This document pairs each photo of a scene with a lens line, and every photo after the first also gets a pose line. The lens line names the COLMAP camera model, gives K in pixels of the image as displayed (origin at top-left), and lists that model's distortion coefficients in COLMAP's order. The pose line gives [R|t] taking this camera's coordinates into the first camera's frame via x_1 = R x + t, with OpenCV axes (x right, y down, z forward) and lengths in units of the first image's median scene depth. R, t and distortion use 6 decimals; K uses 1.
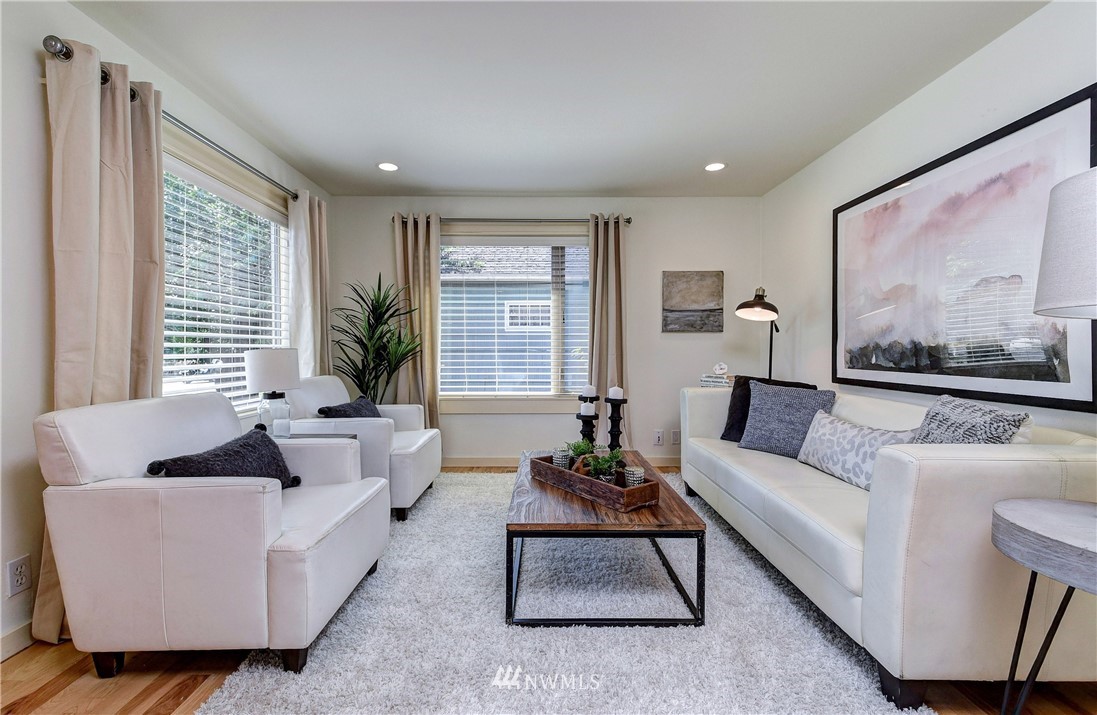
lens RADIAL K [[473.2, 0, 547.4], [0, 473.2, 354.5], [0, 0, 1]] dist [0.004488, -0.002966]
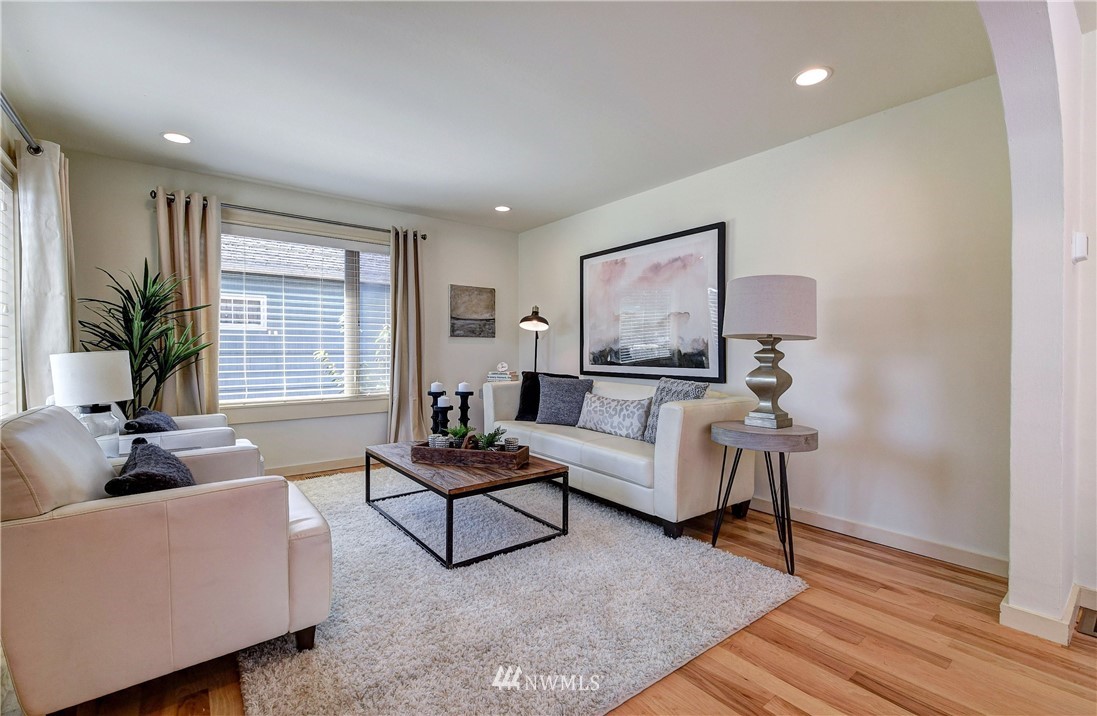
lens RADIAL K [[473.2, 0, 549.0], [0, 473.2, 354.1], [0, 0, 1]] dist [0.004488, -0.002966]
pose [[0.793407, -0.003085, 0.608683, -0.385174], [0.006365, 0.999975, -0.003229, 0.000522], [-0.608658, 0.006436, 0.793407, -0.101300]]
